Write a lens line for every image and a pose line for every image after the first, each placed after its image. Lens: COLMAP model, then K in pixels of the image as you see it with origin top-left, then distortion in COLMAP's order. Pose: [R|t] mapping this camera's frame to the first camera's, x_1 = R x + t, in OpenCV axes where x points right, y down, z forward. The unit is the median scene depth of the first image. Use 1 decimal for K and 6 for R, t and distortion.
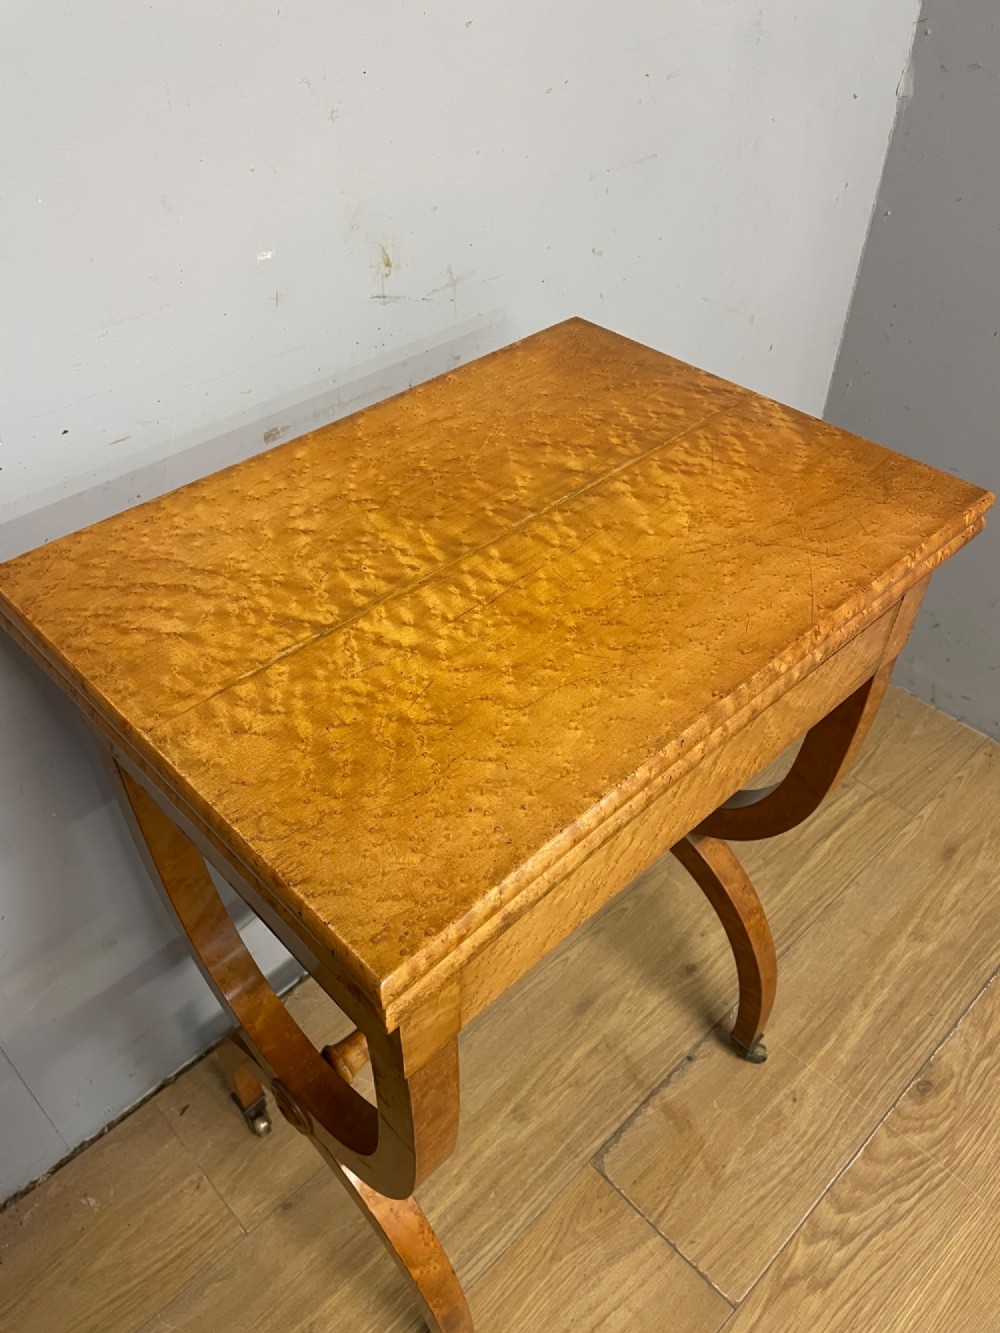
lens RADIAL K [[1017.6, 0, 495.9], [0, 1017.6, 663.1], [0, 0, 1]] dist [0.089787, -0.119106]
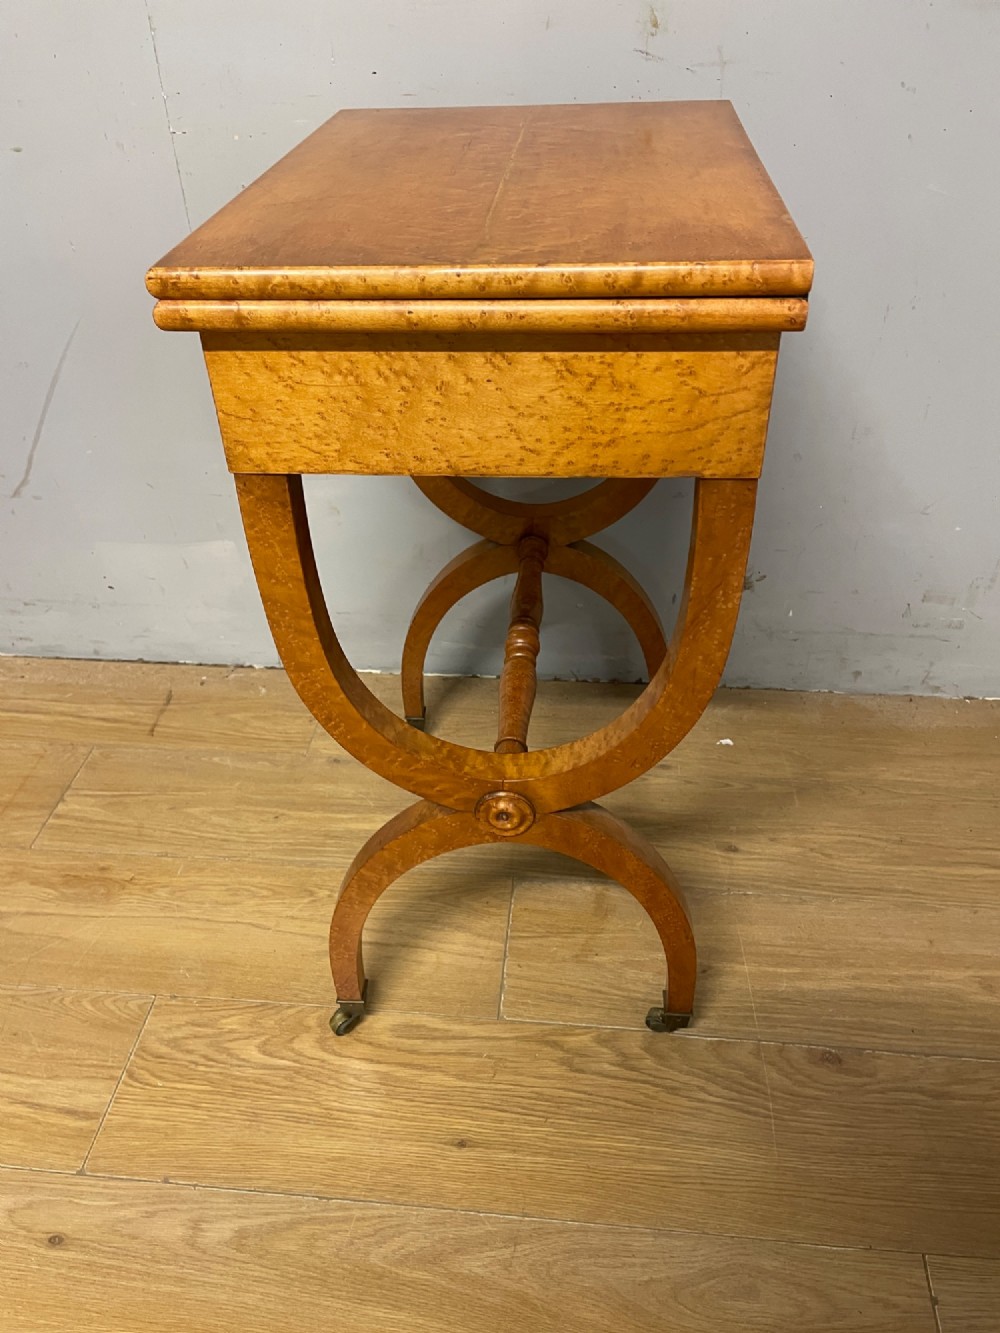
lens RADIAL K [[1017.6, 0, 494.6], [0, 1017.6, 671.4], [0, 0, 1]] dist [0.089787, -0.119106]
pose [[0.647586, 0.447151, -0.616999, 0.685279], [-0.494276, 0.862759, 0.106479, 0.190865], [0.579934, 0.236013, 0.779727, 0.078295]]
